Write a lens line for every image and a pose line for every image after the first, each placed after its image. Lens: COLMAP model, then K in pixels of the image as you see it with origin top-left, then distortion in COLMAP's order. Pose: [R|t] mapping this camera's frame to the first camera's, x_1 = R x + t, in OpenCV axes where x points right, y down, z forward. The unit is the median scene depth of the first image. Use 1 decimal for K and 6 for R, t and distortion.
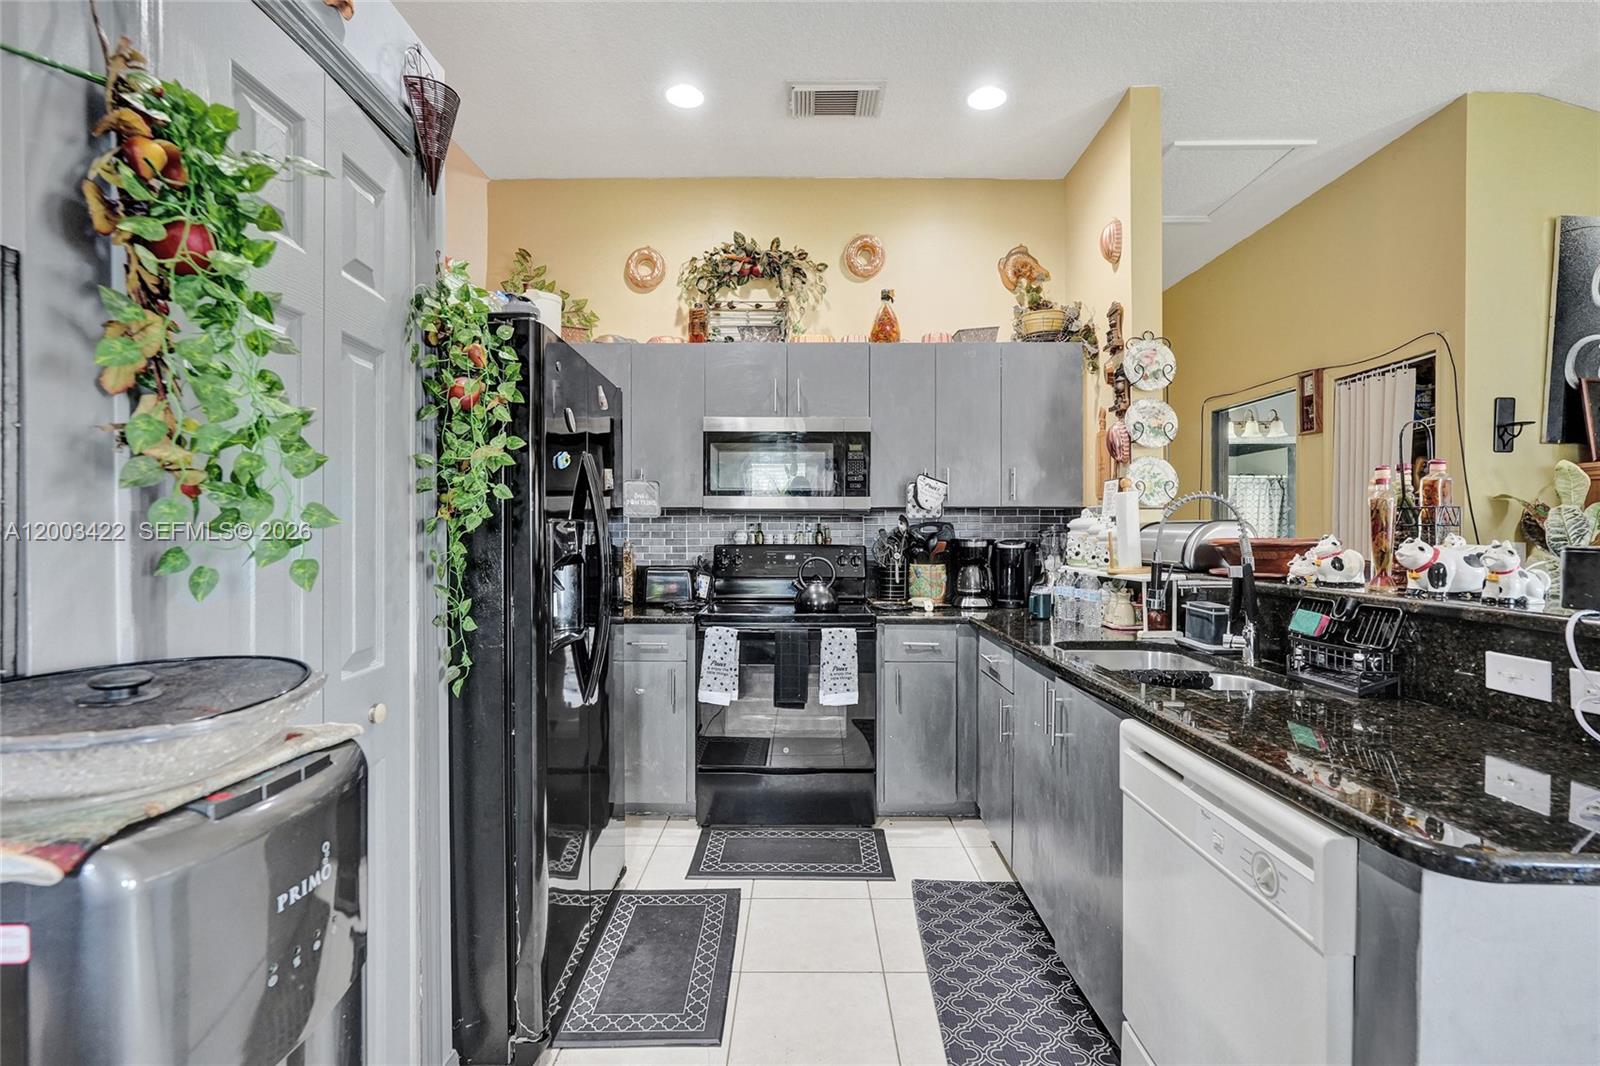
lens RADIAL K [[714.5, 0, 795.3], [0, 714.5, 536.0], [0, 0, 1]] dist [-0.008857, 0.003298]
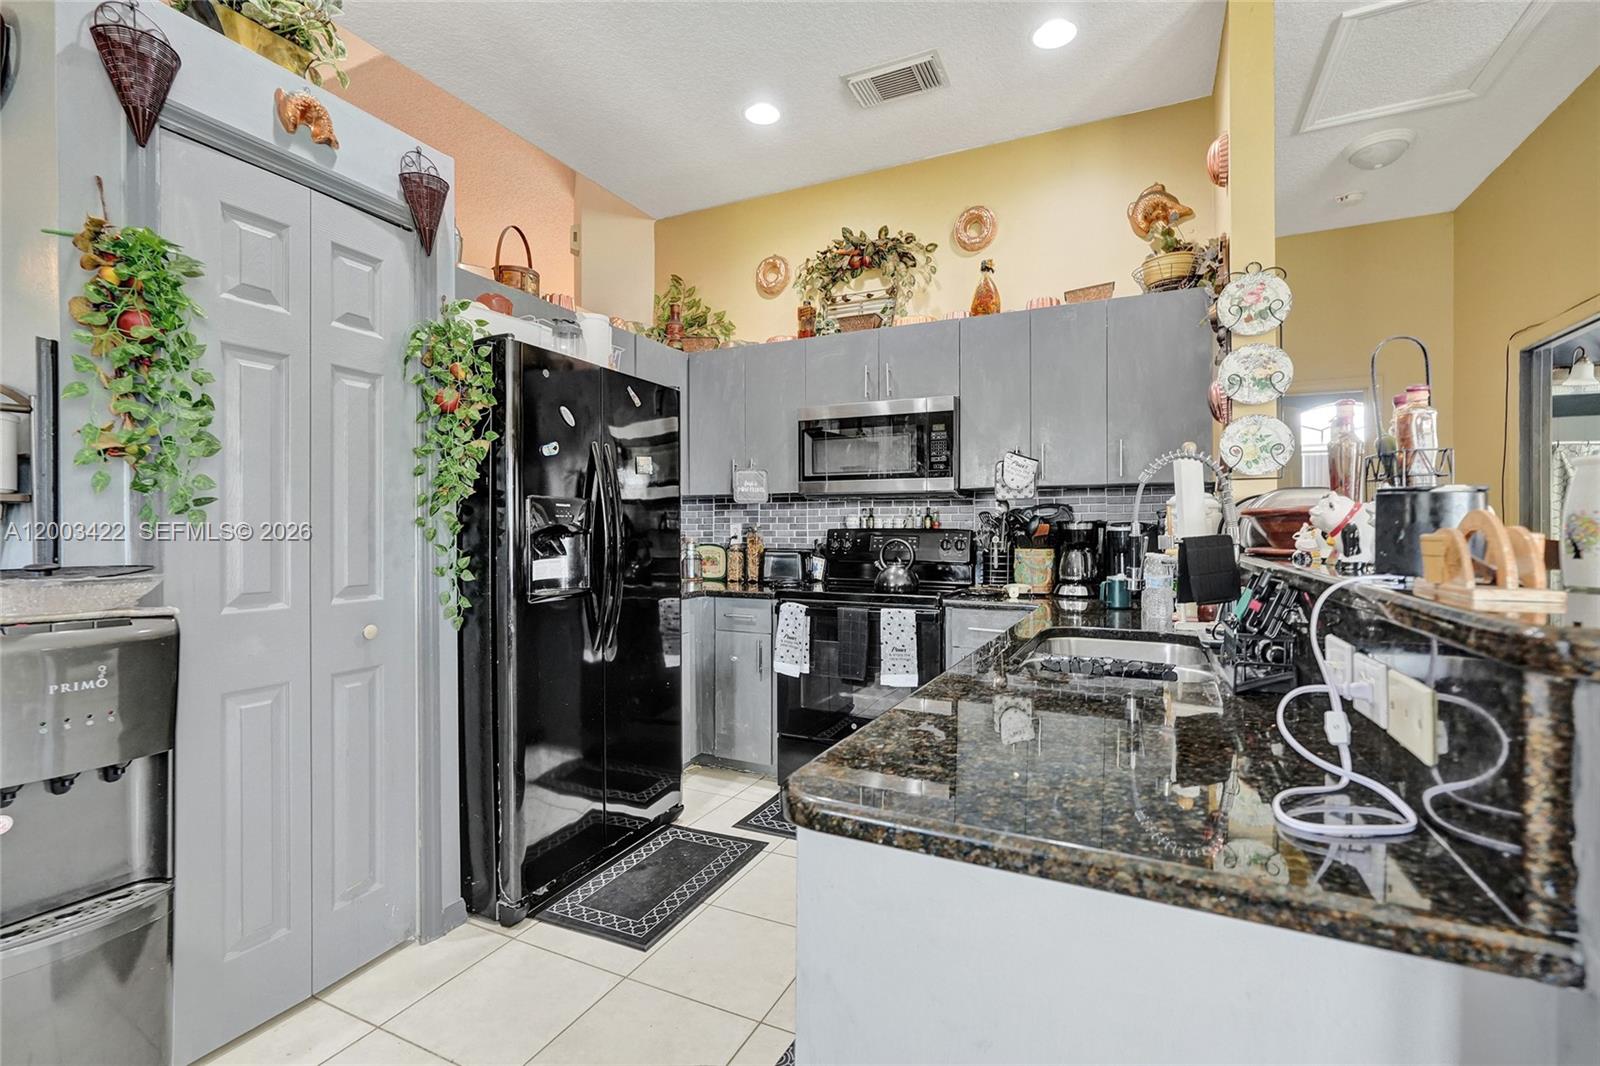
lens RADIAL K [[714.5, 0, 794.1], [0, 714.5, 533.4], [0, 0, 1]] dist [-0.008857, 0.003298]
pose [[0.906246, 0.000742, -0.422750, 0.309554], [-0.001643, 0.999997, -0.001767, 0.022564], [0.422747, 0.002296, 0.906245, 0.030797]]
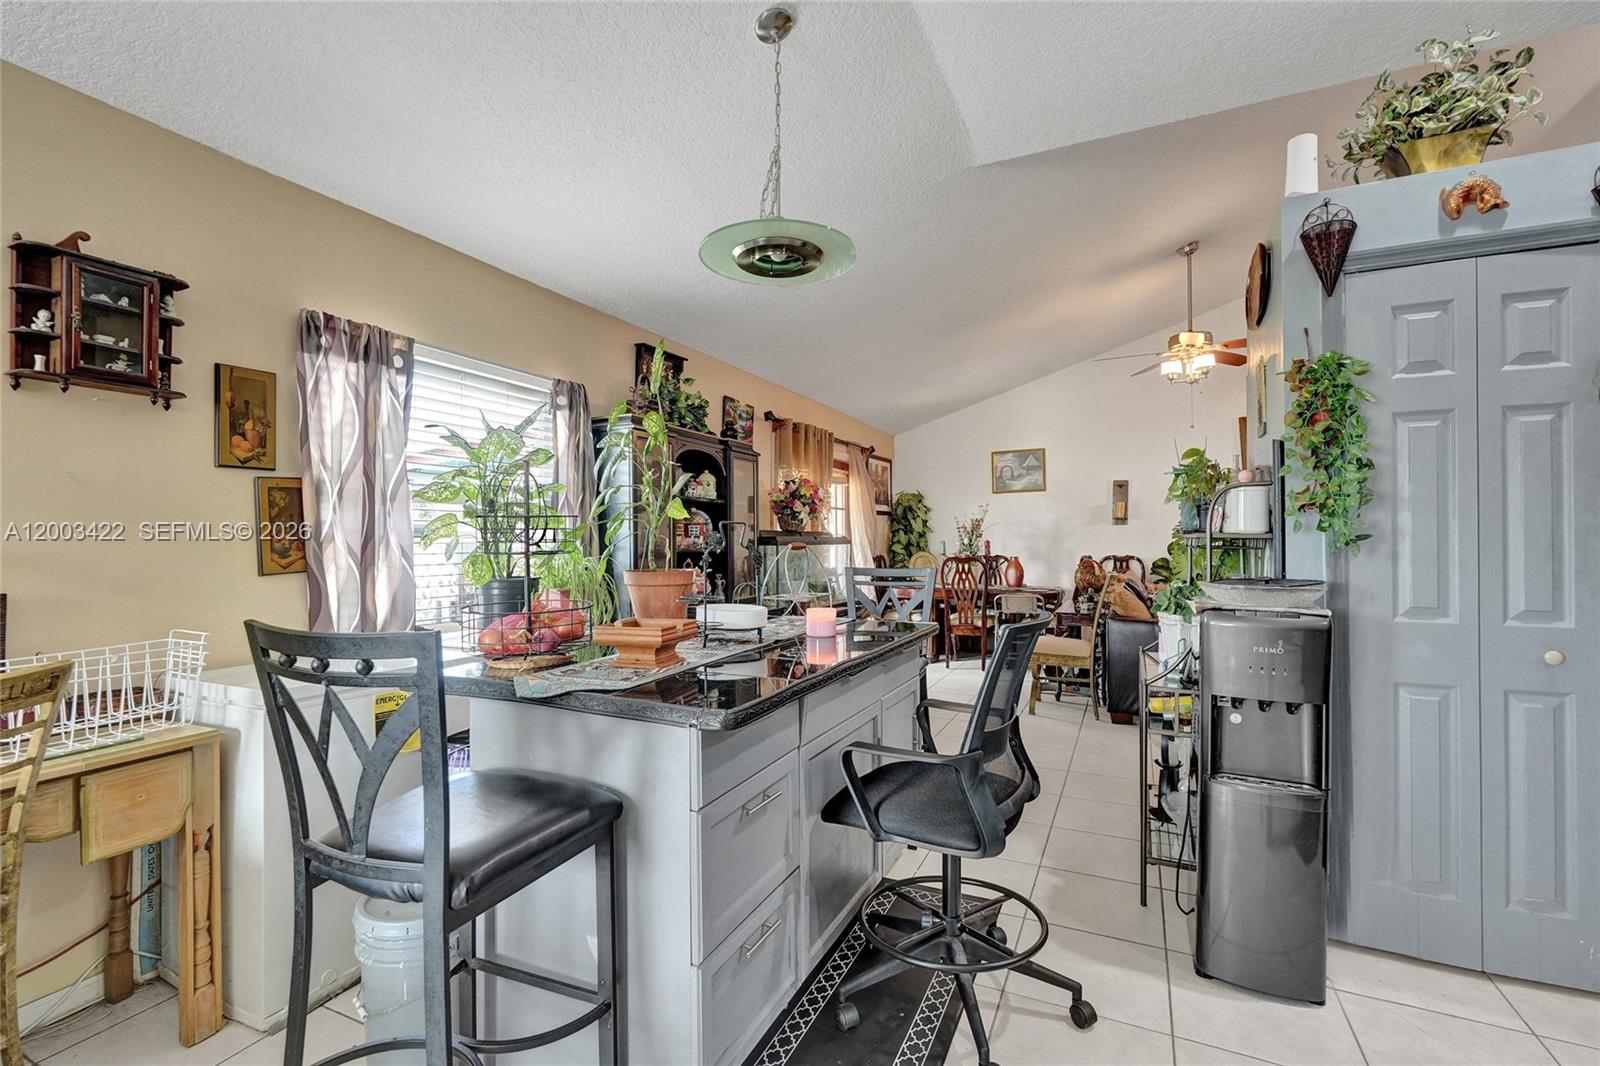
lens RADIAL K [[714.5, 0, 794.7], [0, 714.5, 528.5], [0, 0, 1]] dist [-0.008857, 0.003298]
pose [[-0.433247, -0.014631, -0.901157, 0.549340], [-0.005333, 0.999892, -0.013670, 0.006690], [0.901260, -0.001116, -0.433278, 0.097483]]
